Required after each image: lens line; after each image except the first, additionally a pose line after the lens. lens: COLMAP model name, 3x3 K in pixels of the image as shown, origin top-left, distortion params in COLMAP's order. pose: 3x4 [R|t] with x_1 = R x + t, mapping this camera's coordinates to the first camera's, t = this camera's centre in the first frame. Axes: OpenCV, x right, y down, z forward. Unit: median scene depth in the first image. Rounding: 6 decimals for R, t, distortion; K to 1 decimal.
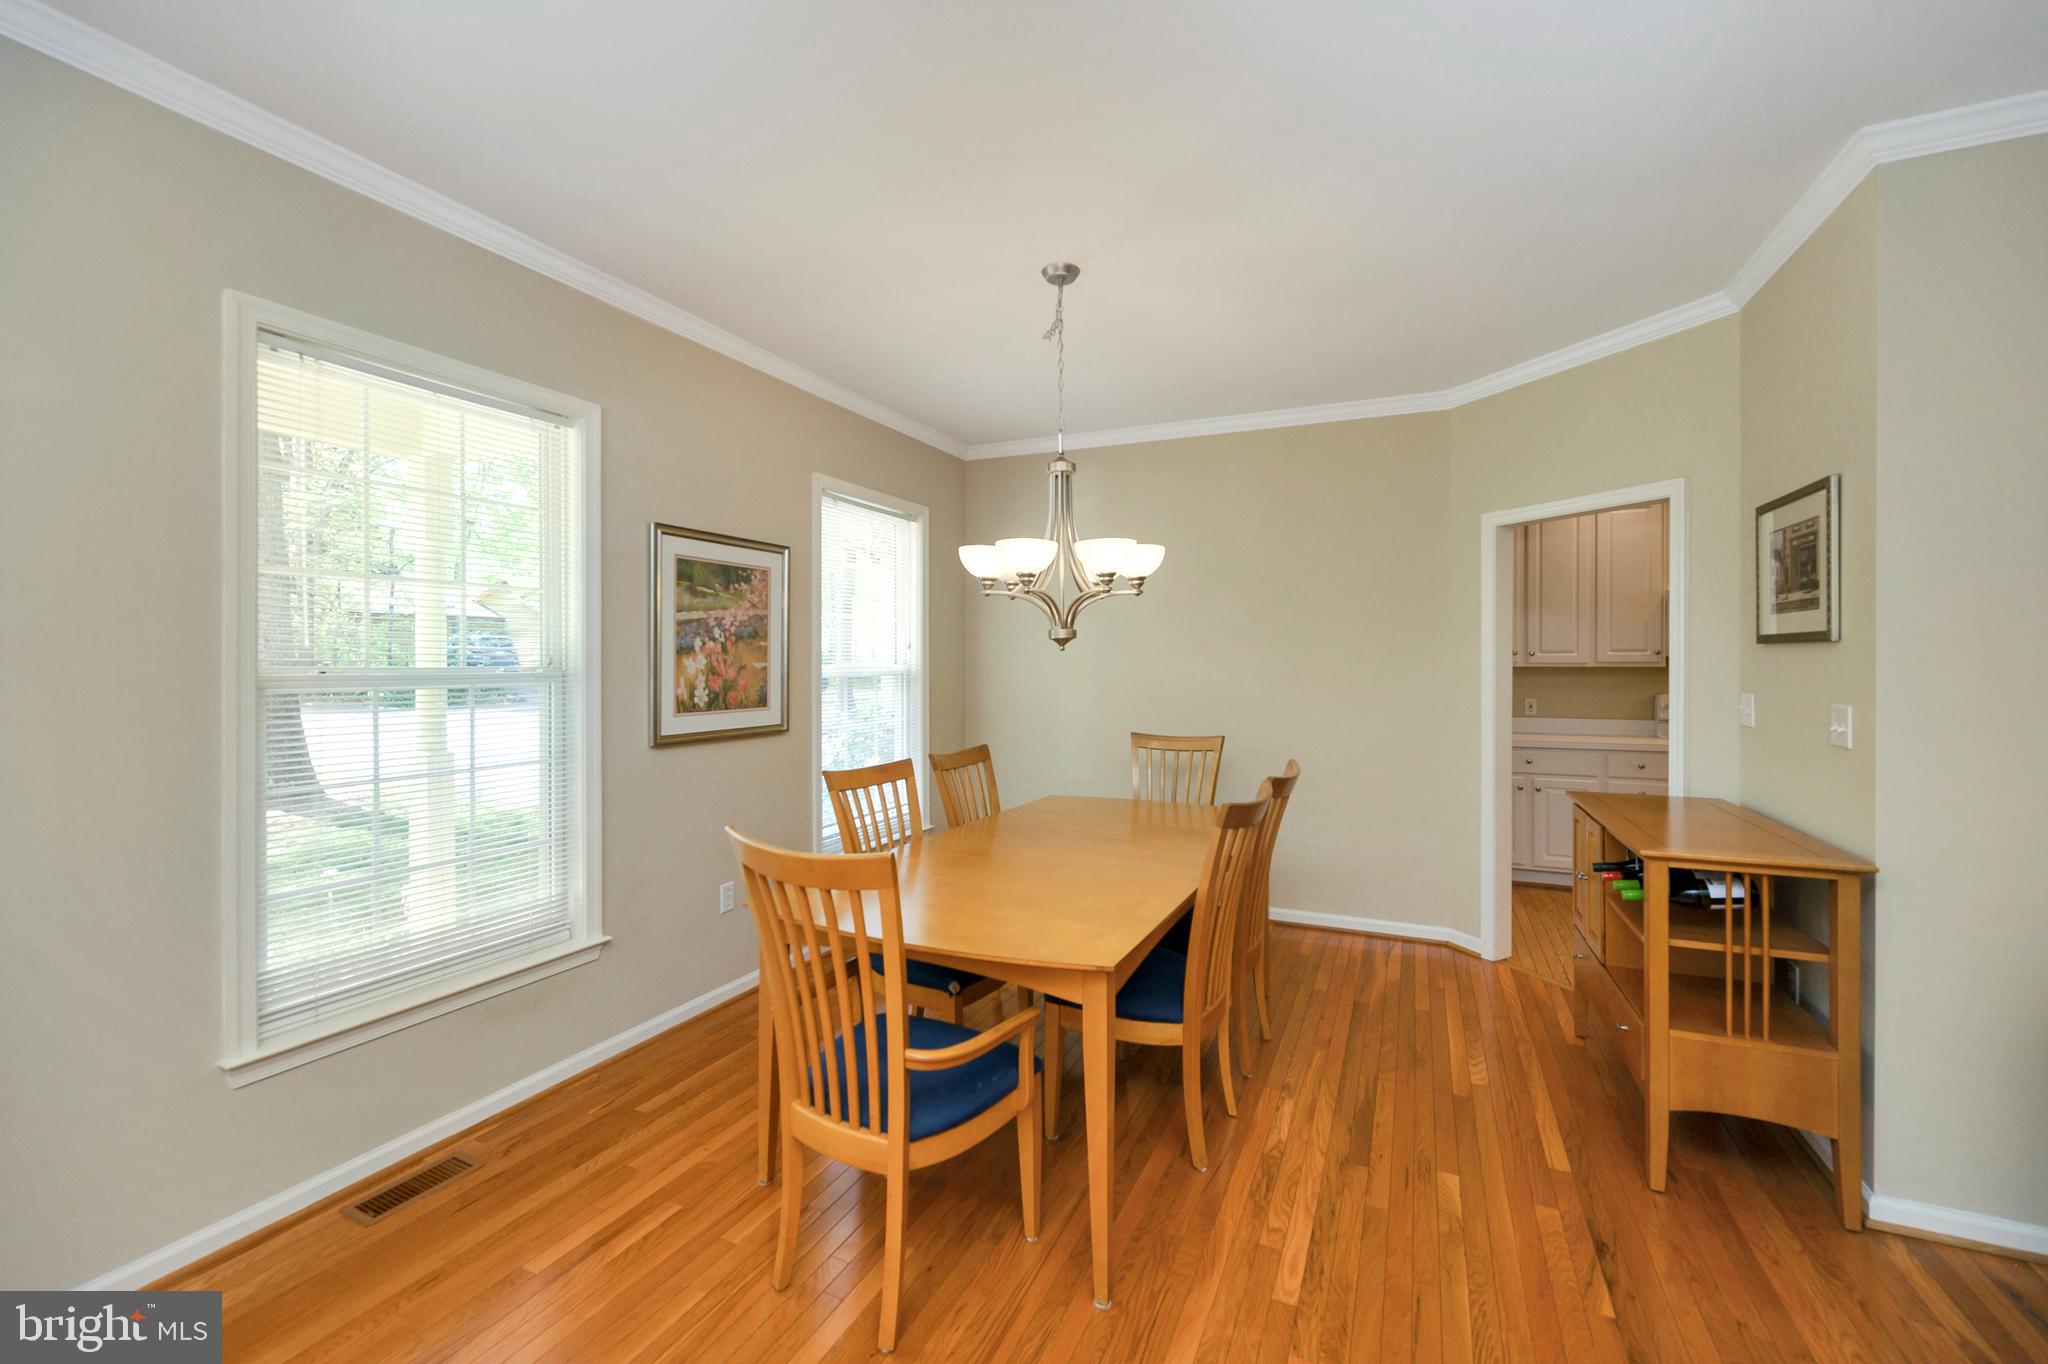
lens RADIAL K [[838.0, 0, 1024.4], [0, 838.0, 661.5], [0, 0, 1]] dist [-0.009948, -0.000174]
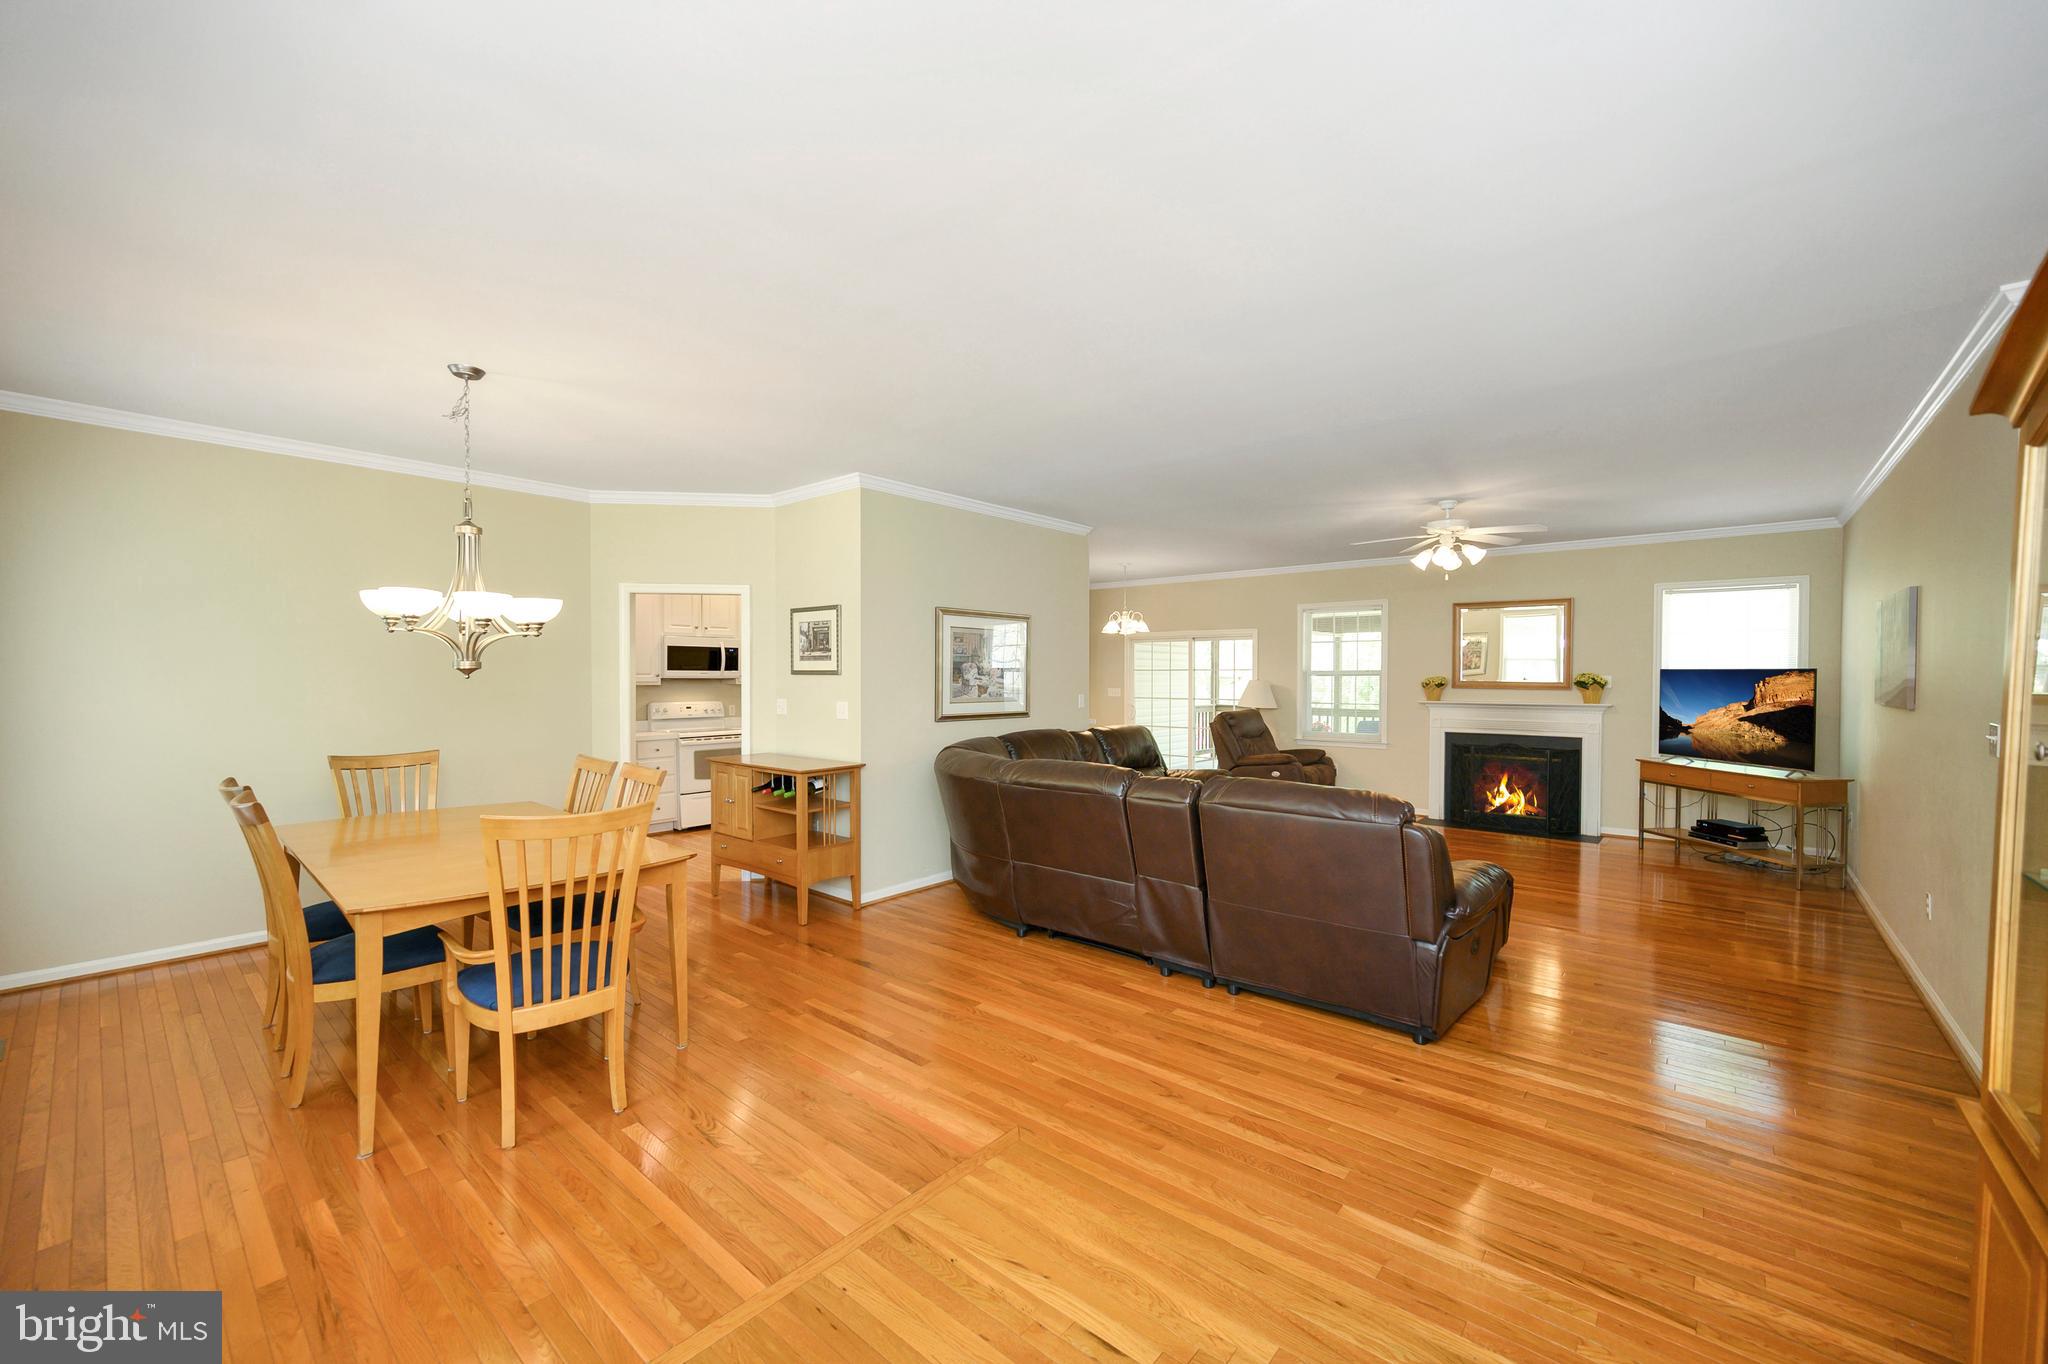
lens RADIAL K [[808.2, 0, 1022.8], [0, 808.2, 686.4], [0, 0, 1]] dist [0.000273, 0.000040]
pose [[0.271477, -0.013370, 0.962352, -0.884331], [-0.000714, 0.999900, 0.014093, -0.019078], [-0.962445, -0.004513, 0.271441, -0.106104]]
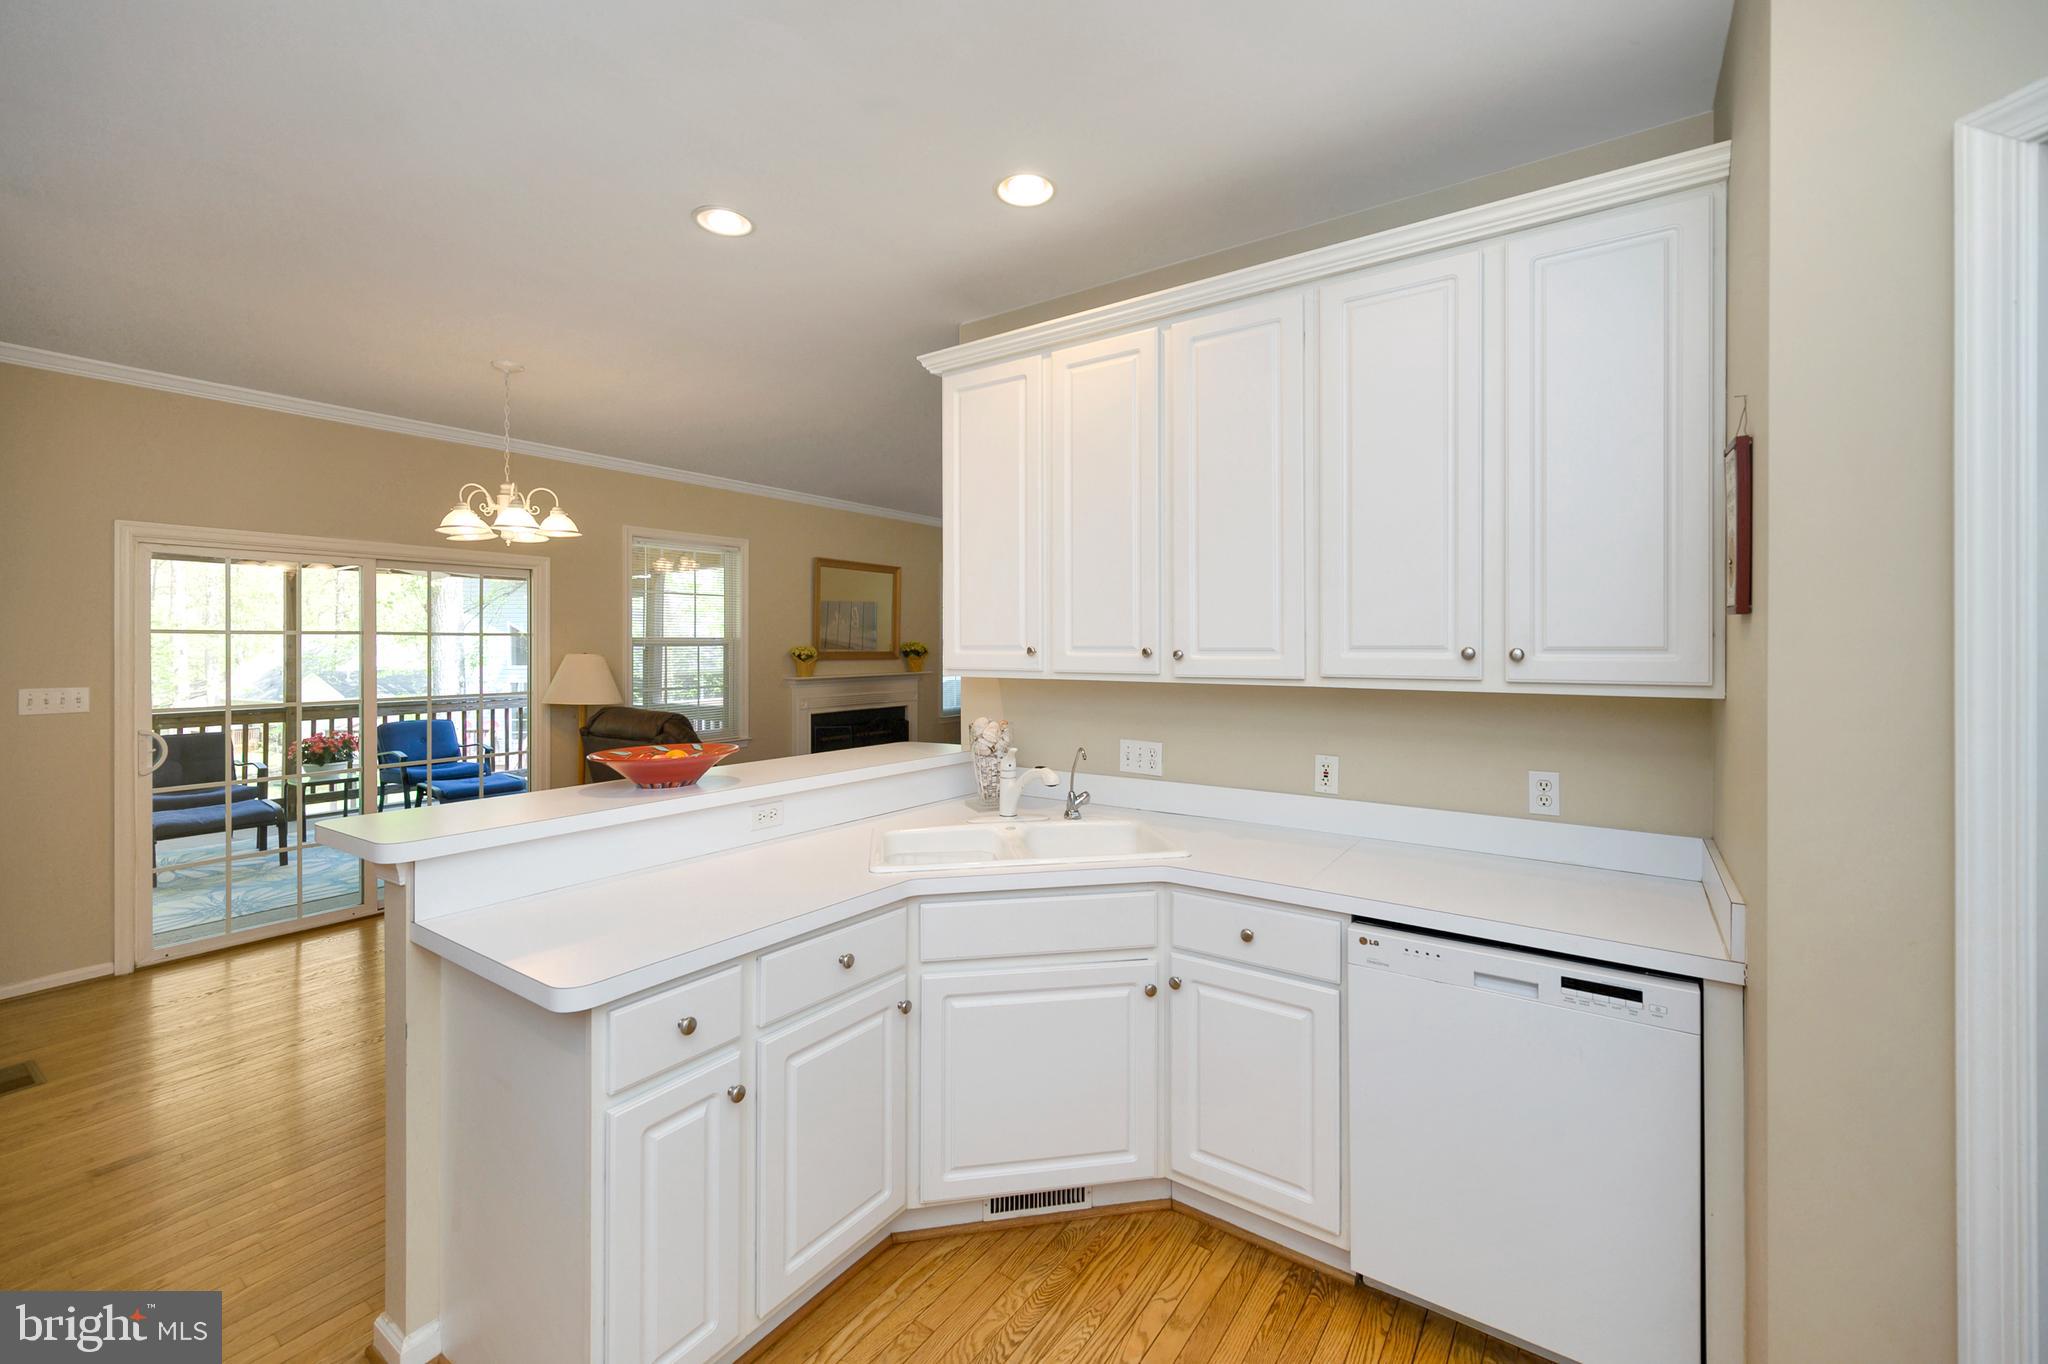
lens RADIAL K [[844.9, 0, 1025.7], [0, 844.9, 639.1], [0, 0, 1]] dist [-0.000769, 0.000031]
pose [[-0.985947, 0.001213, 0.167053, 1.244792], [0.000297, 0.999985, -0.005508, -0.021782], [-0.167057, -0.005381, -0.985932, 1.532680]]
